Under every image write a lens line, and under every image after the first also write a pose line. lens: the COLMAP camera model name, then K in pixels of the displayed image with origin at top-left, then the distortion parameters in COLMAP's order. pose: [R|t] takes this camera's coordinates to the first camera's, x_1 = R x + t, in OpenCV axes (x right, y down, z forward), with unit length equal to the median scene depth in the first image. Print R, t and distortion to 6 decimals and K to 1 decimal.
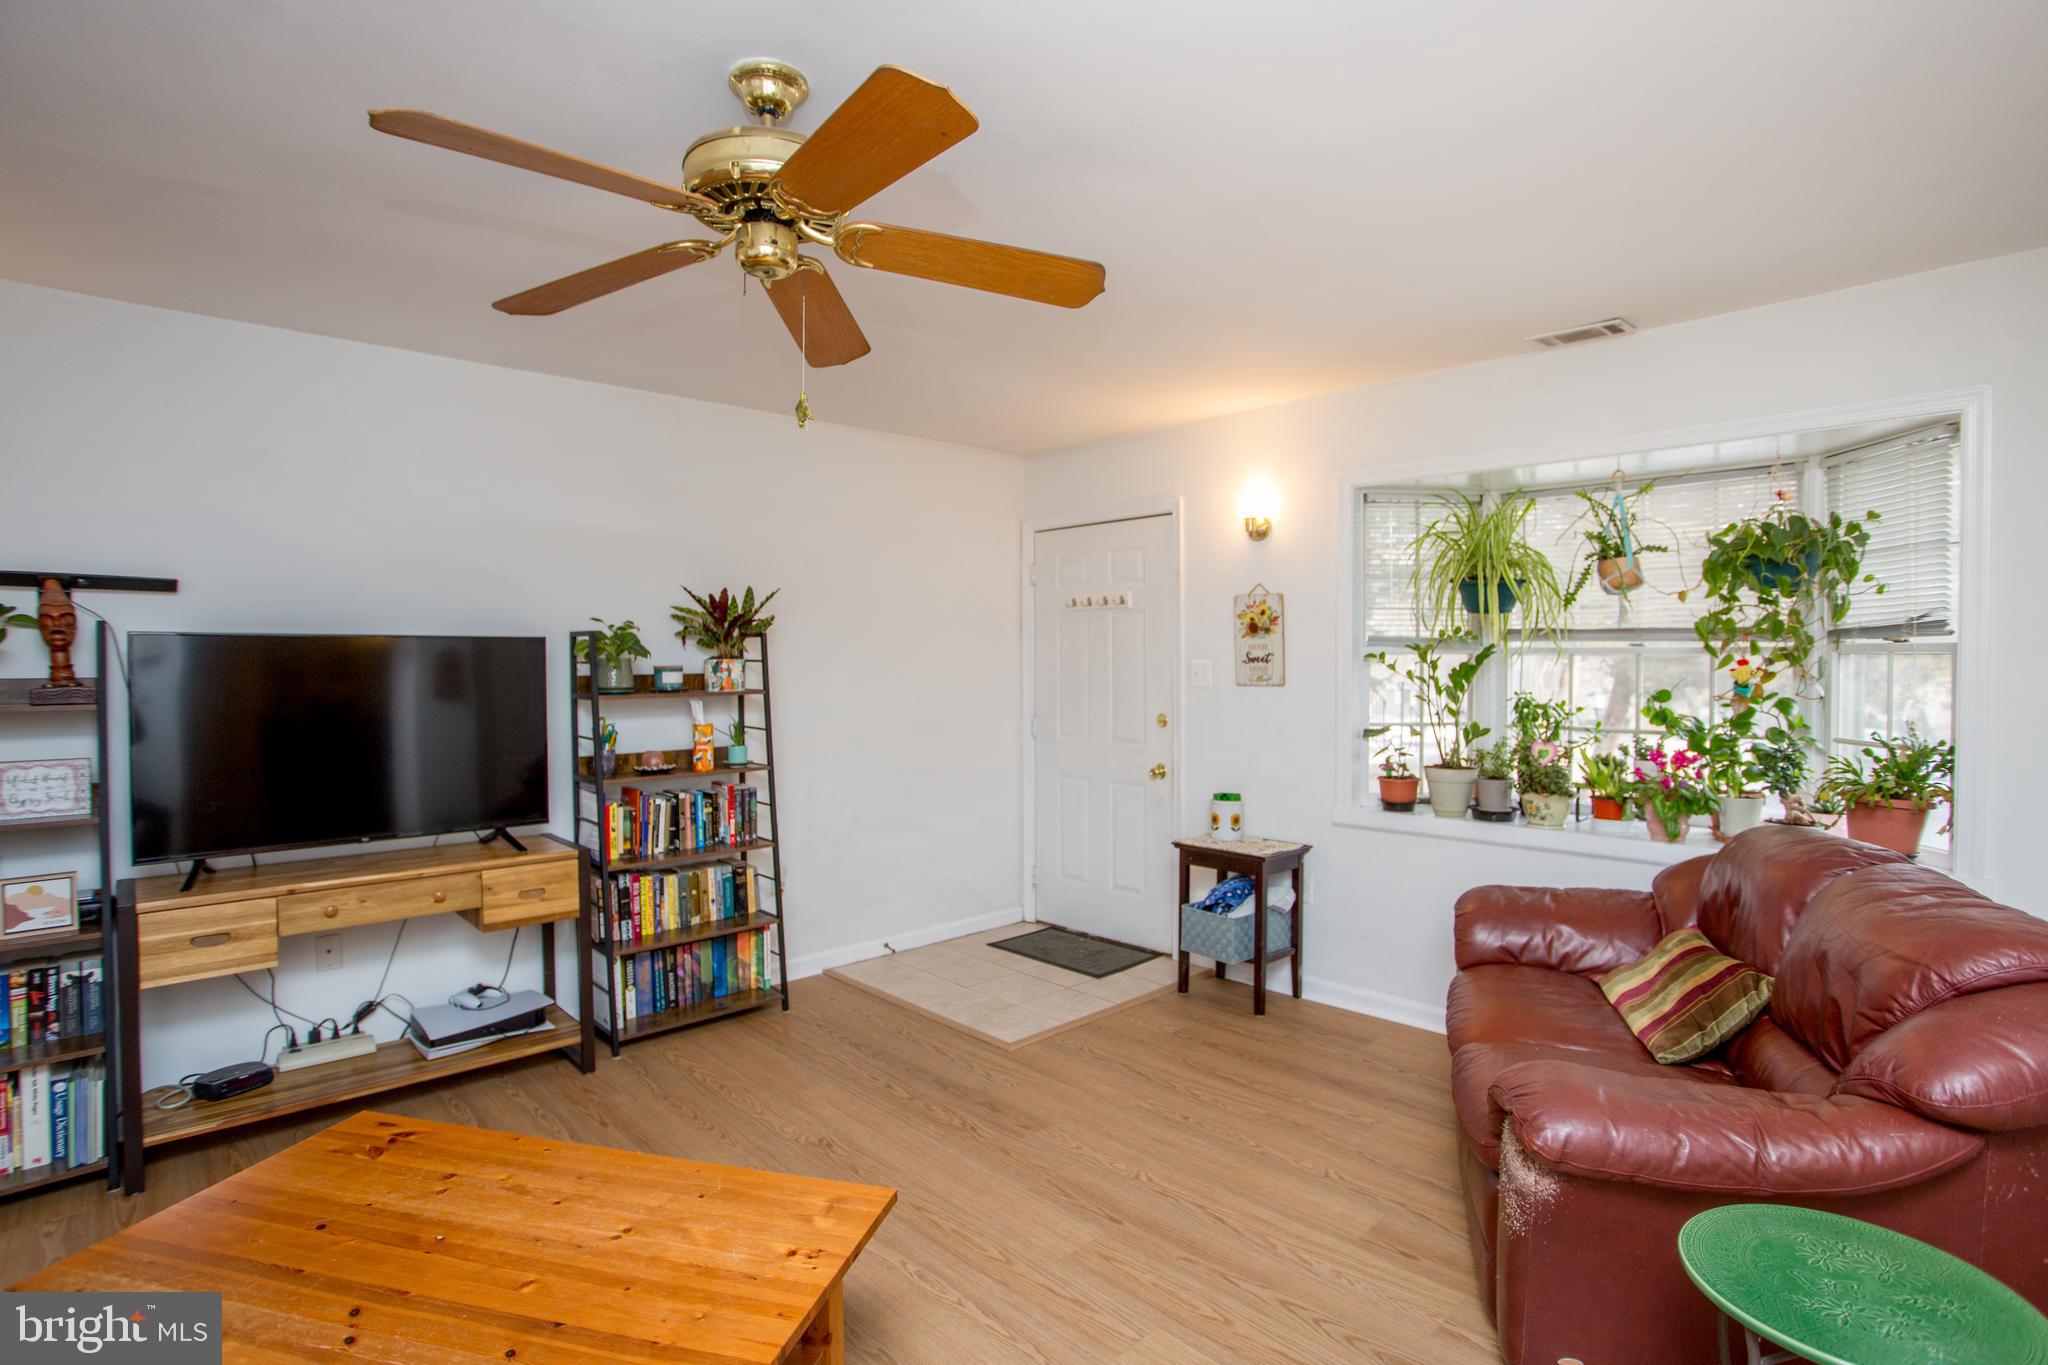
lens RADIAL K [[992.0, 0, 1005.3], [0, 992.0, 675.2], [0, 0, 1]] dist [-0.064574, 0.023713]
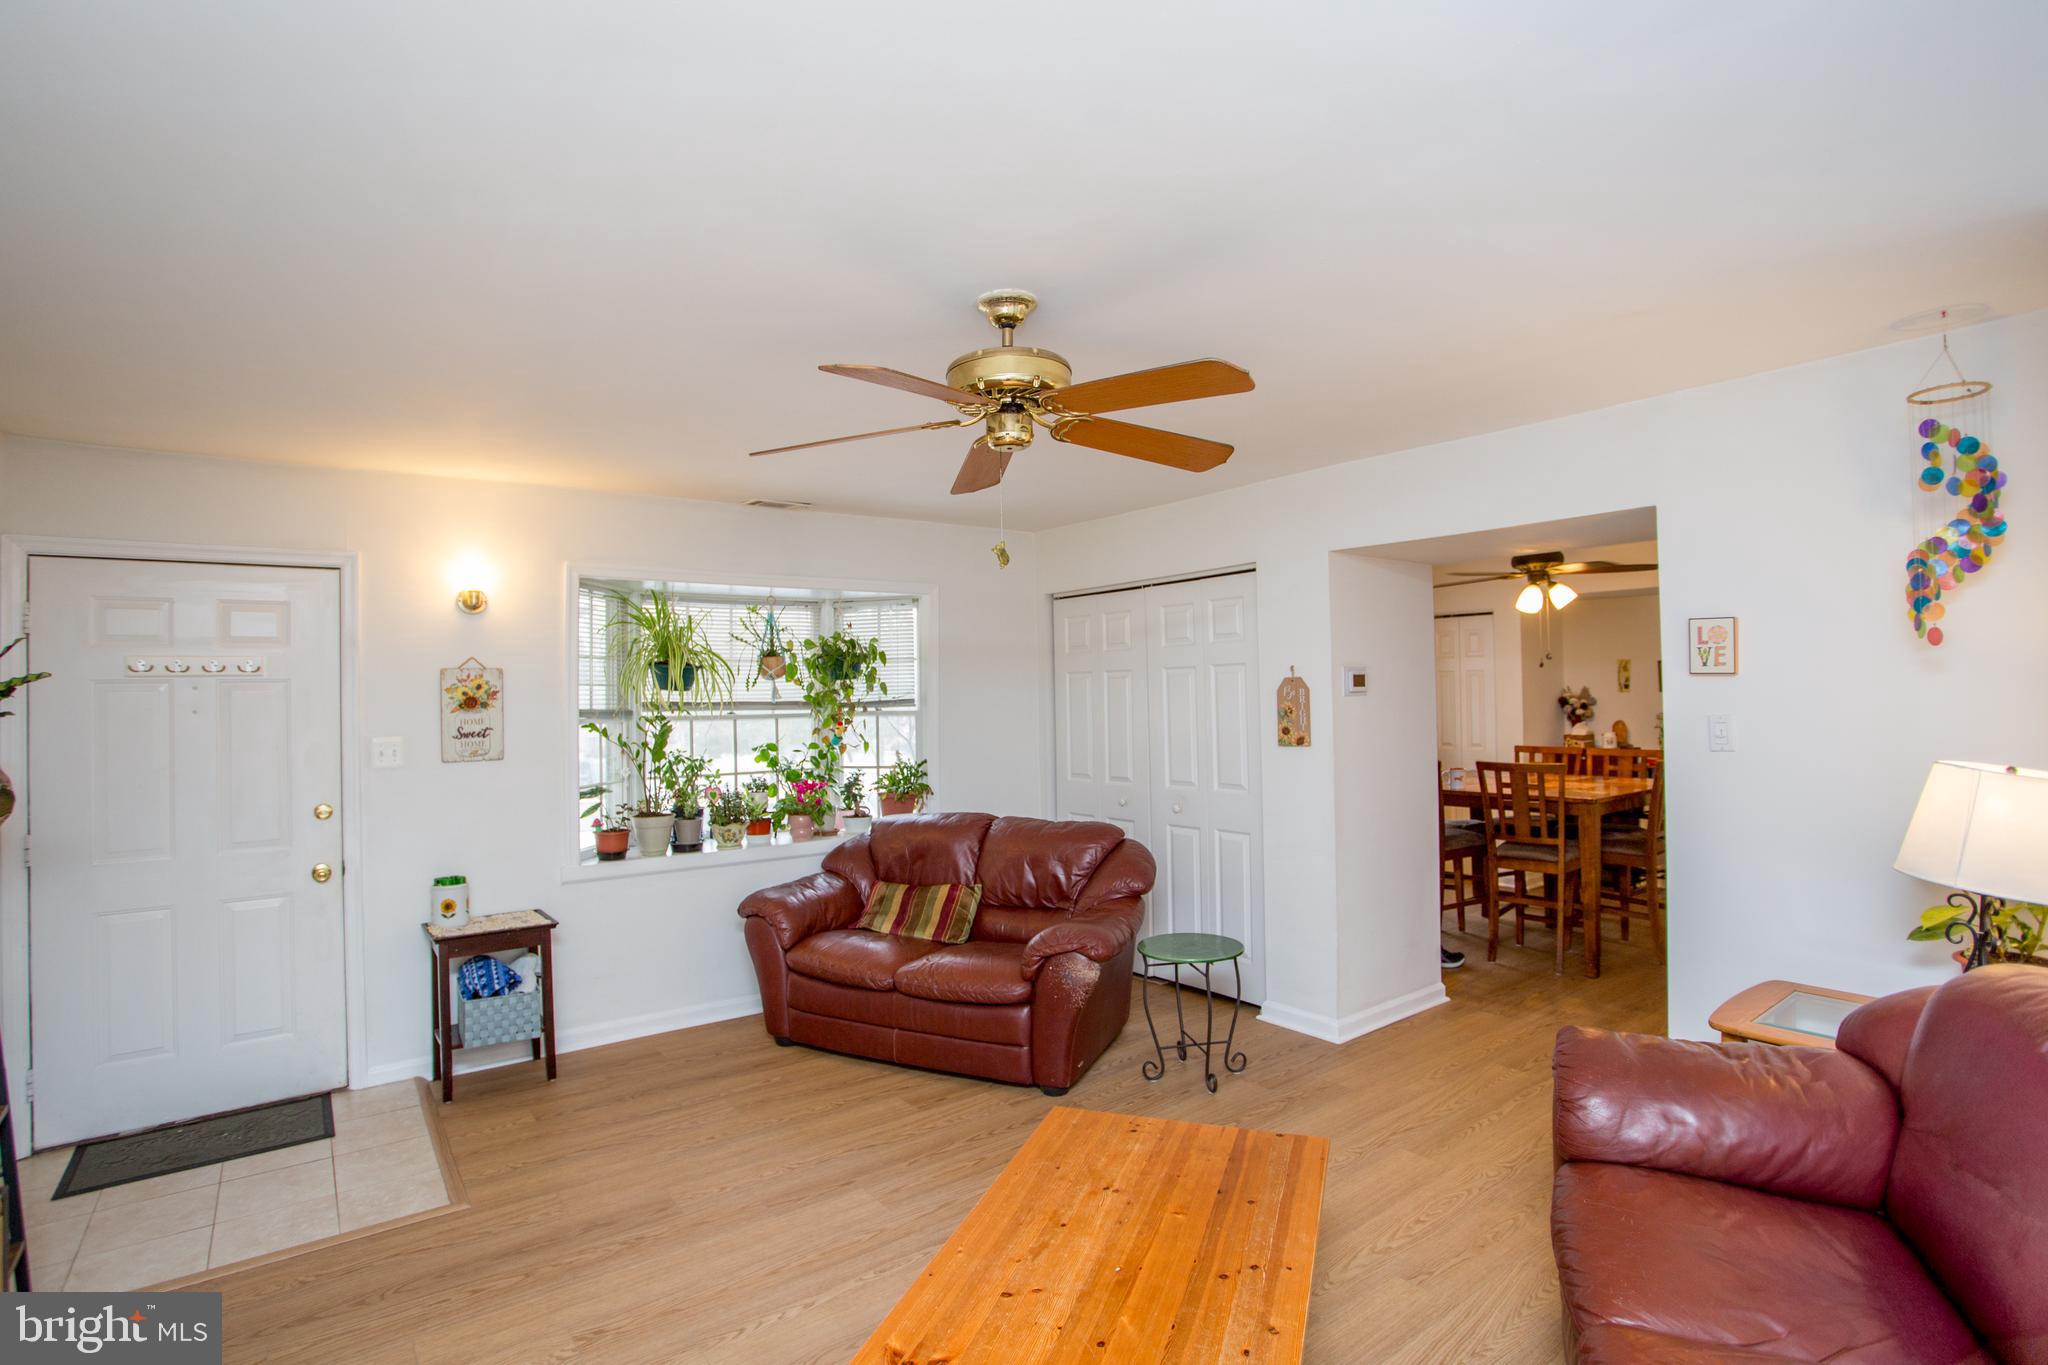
lens RADIAL K [[992.0, 0, 1005.3], [0, 992.0, 675.2], [0, 0, 1]] dist [-0.064574, 0.023713]
pose [[0.135842, 0.017554, 0.990575, -0.701869], [0.037960, 0.999017, -0.022909, -0.036022], [-0.990003, 0.040714, 0.135042, 0.379819]]
